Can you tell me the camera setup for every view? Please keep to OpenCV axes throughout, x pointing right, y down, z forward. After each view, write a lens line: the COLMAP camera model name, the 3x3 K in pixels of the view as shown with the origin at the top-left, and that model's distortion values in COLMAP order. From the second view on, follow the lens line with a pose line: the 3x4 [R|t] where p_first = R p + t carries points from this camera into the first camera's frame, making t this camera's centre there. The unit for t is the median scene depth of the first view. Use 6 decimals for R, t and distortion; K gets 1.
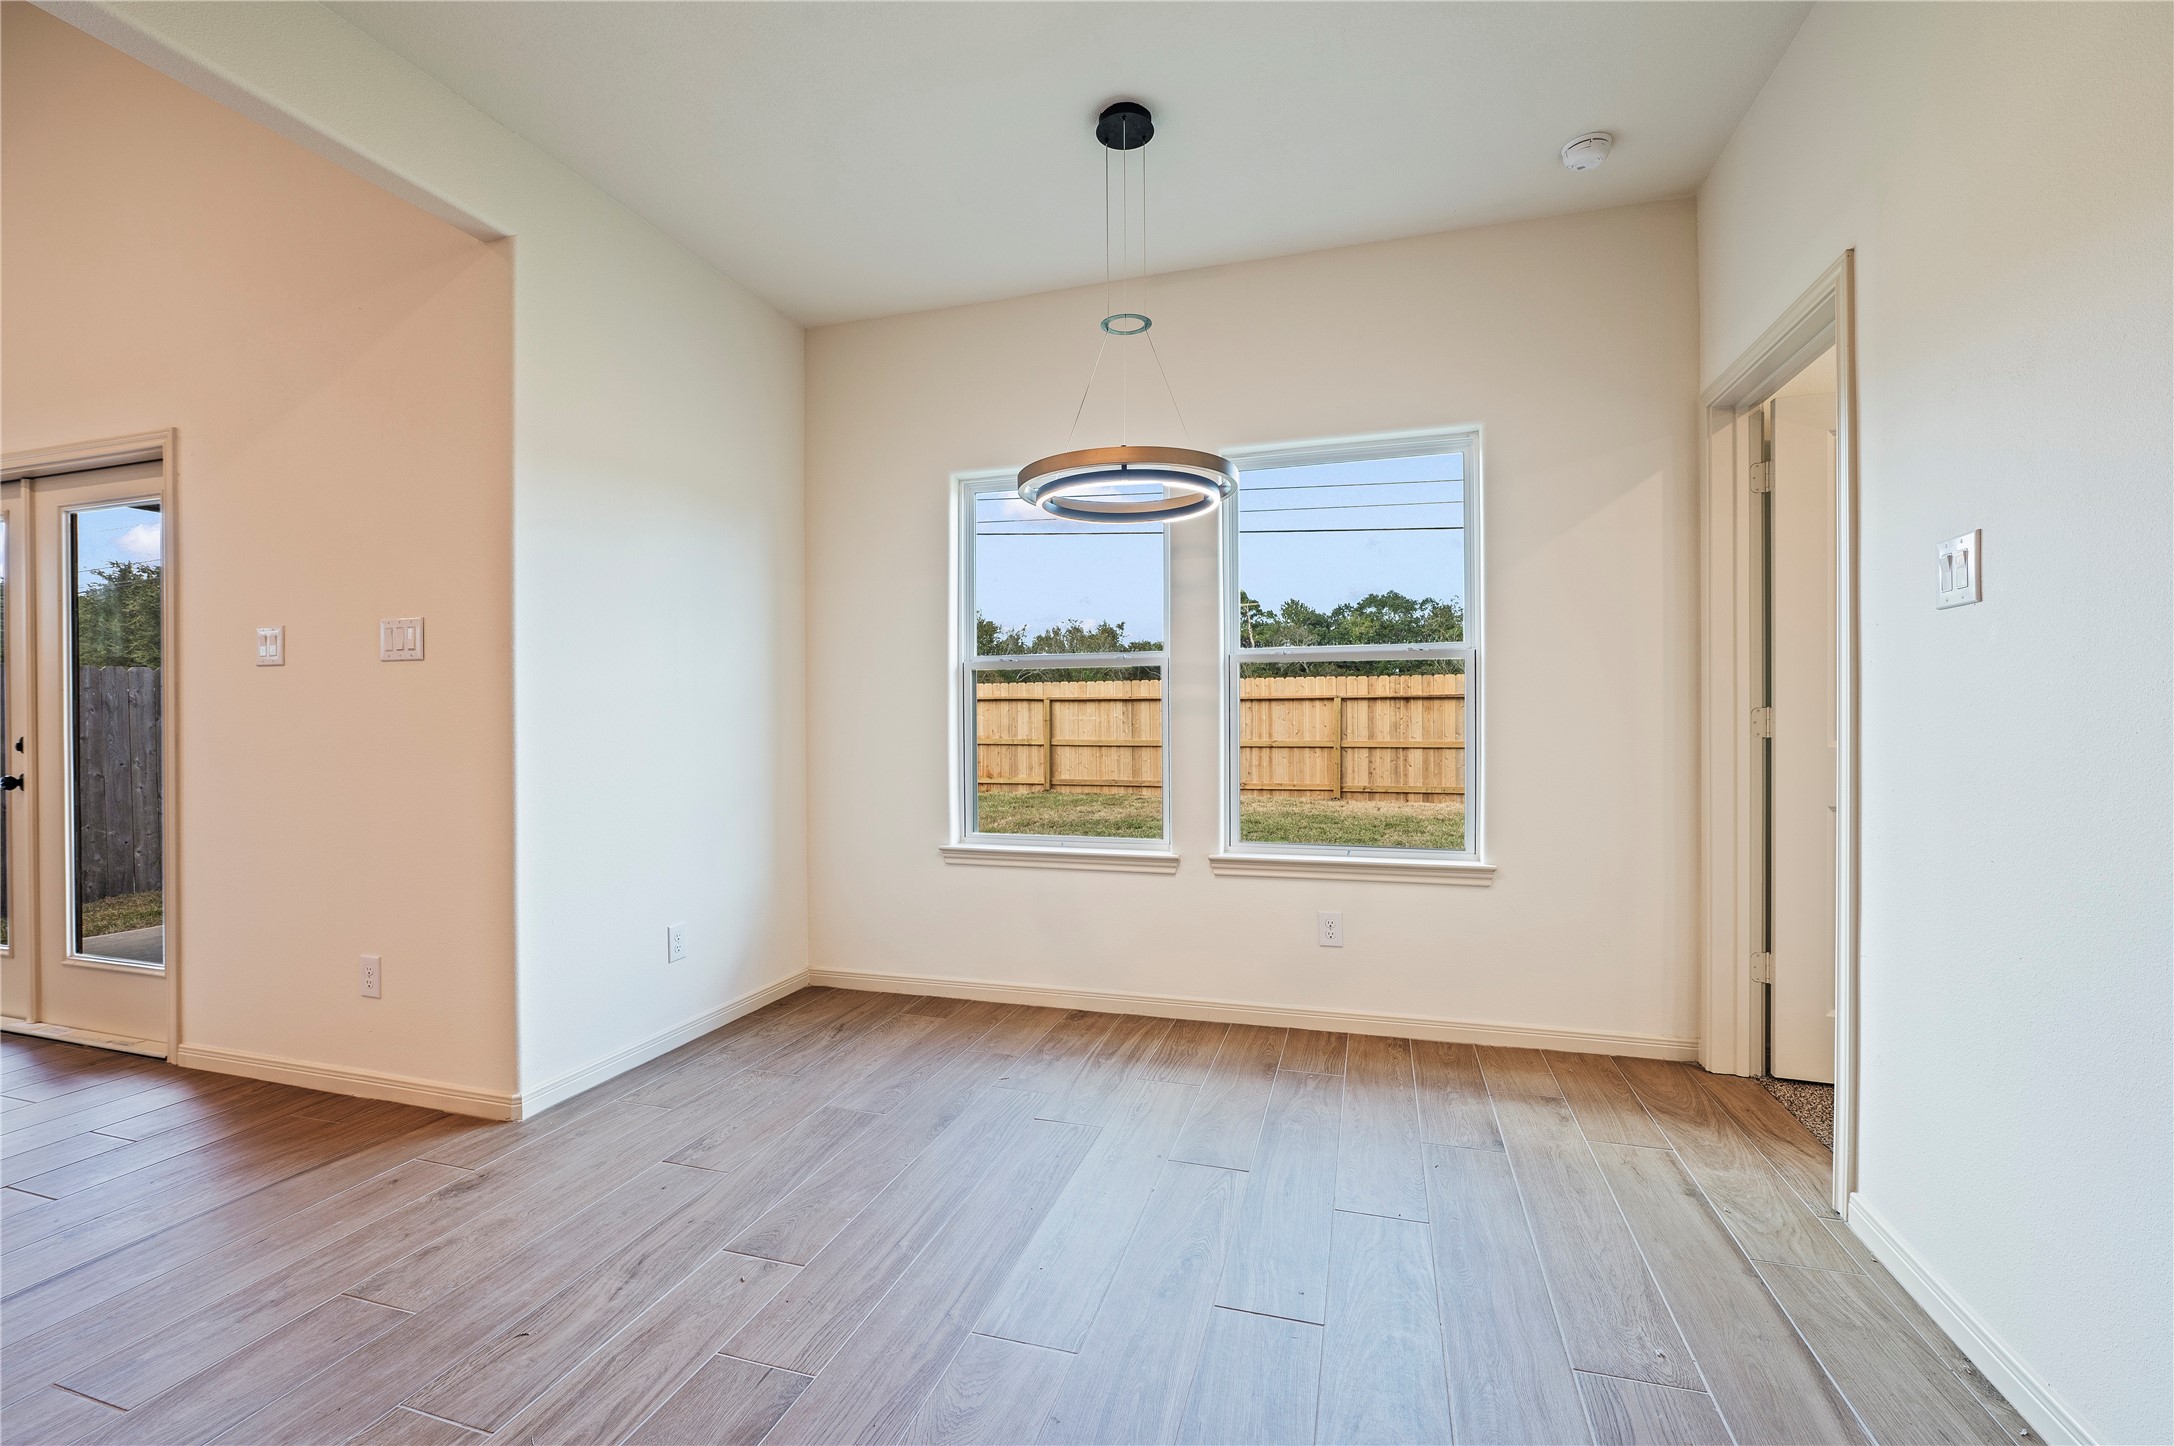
lens RADIAL K [[902.0, 0, 1110.0], [0, 902.0, 718.8], [0, 0, 1]] dist [-0.006308, 0.000009]
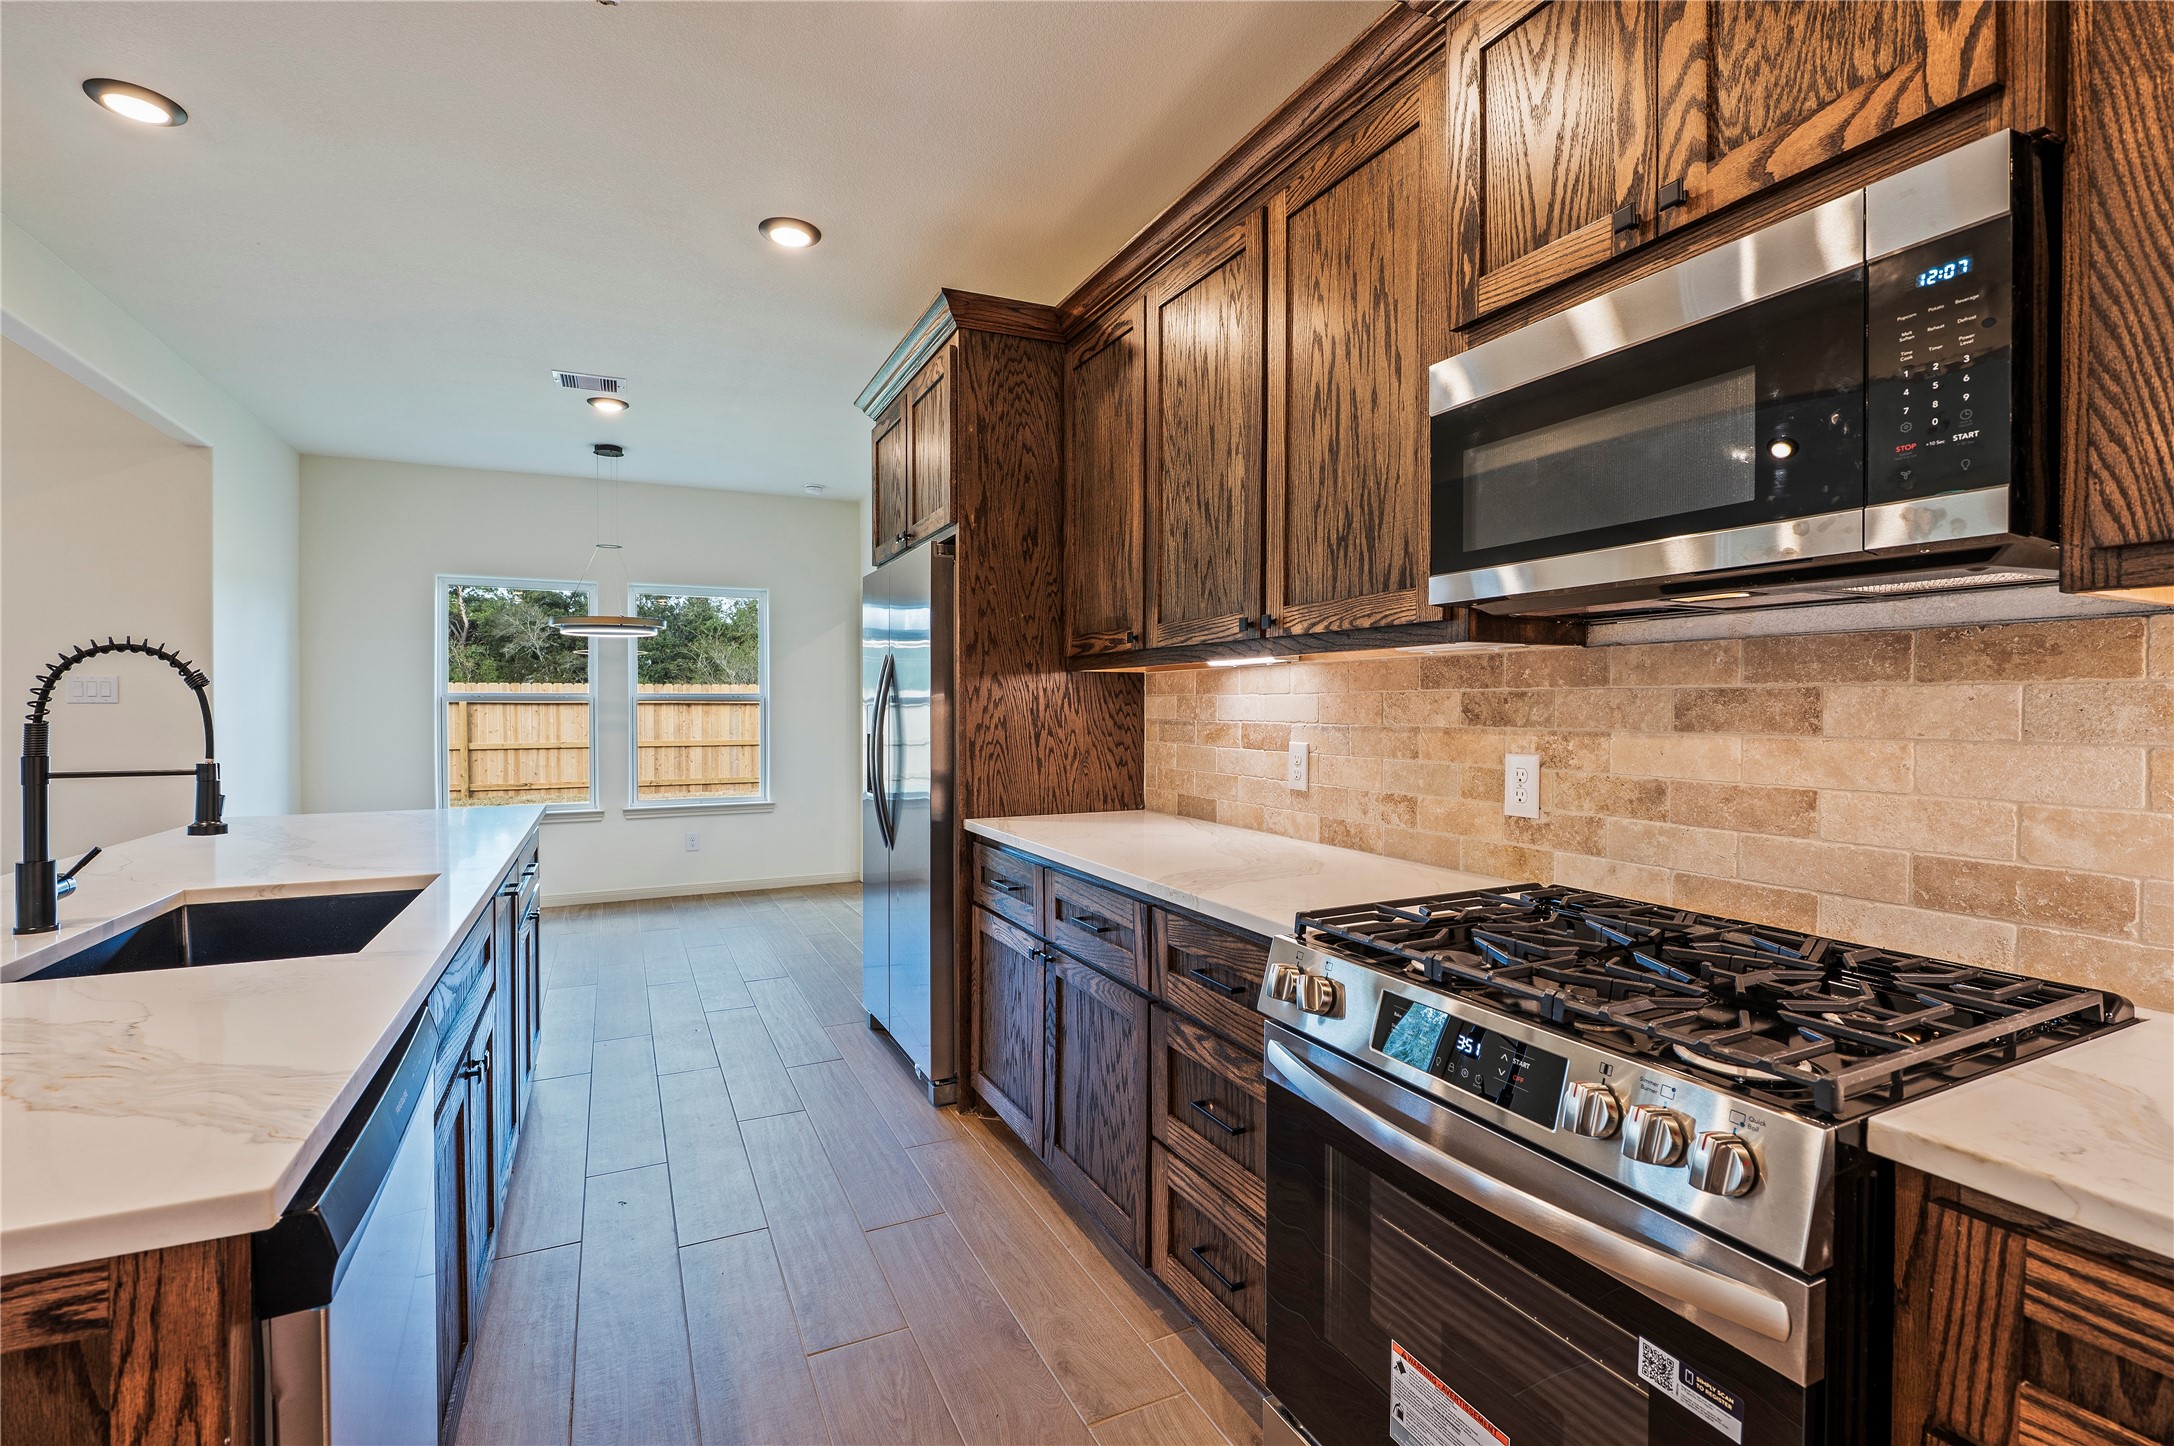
lens RADIAL K [[949.9, 0, 1104.5], [0, 949.9, 713.5], [0, 0, 1]] dist [-0.010570, 0.000190]
pose [[0.723771, 0.008127, 0.689993, -0.131395], [-0.007609, 0.999964, -0.003797, -0.010750], [-0.689999, -0.002502, 0.723806, -0.272832]]
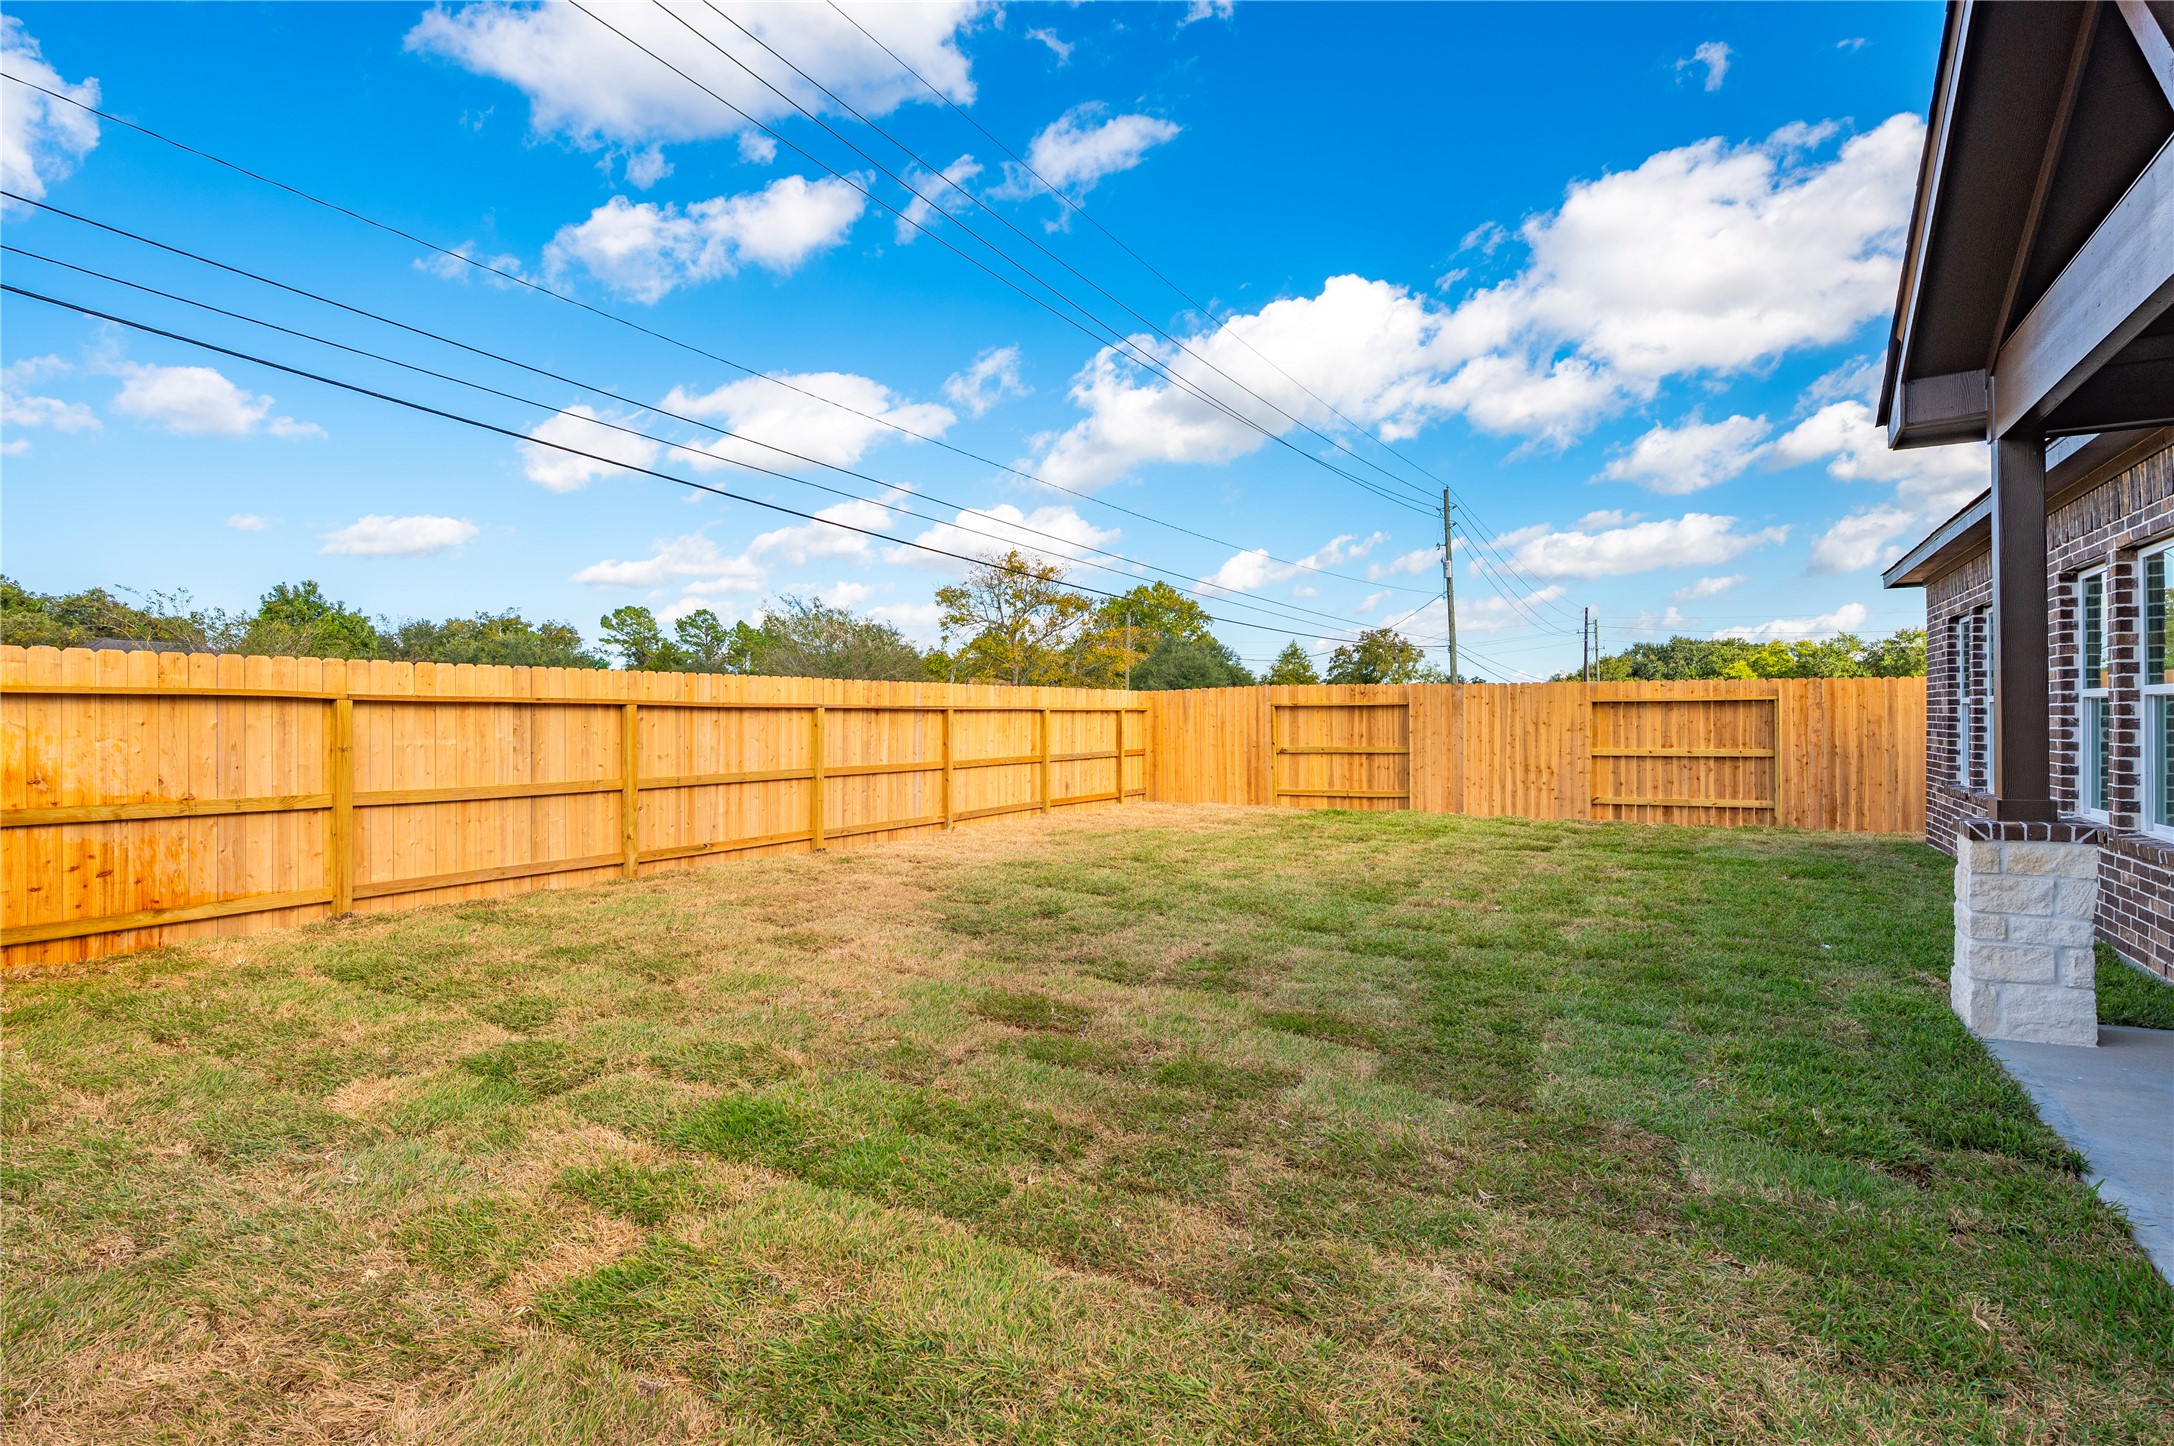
lens RADIAL K [[1069.4, 0, 1084.4], [0, 1069.4, 722.0], [0, 0, 1]] dist [-0.004086, -0.002815]
pose [[0.230678, 0.003625, 0.973023, -0.500673], [0.007674, 0.999955, -0.005545, -0.005175], [-0.973000, 0.008746, 0.230640, 0.582333]]
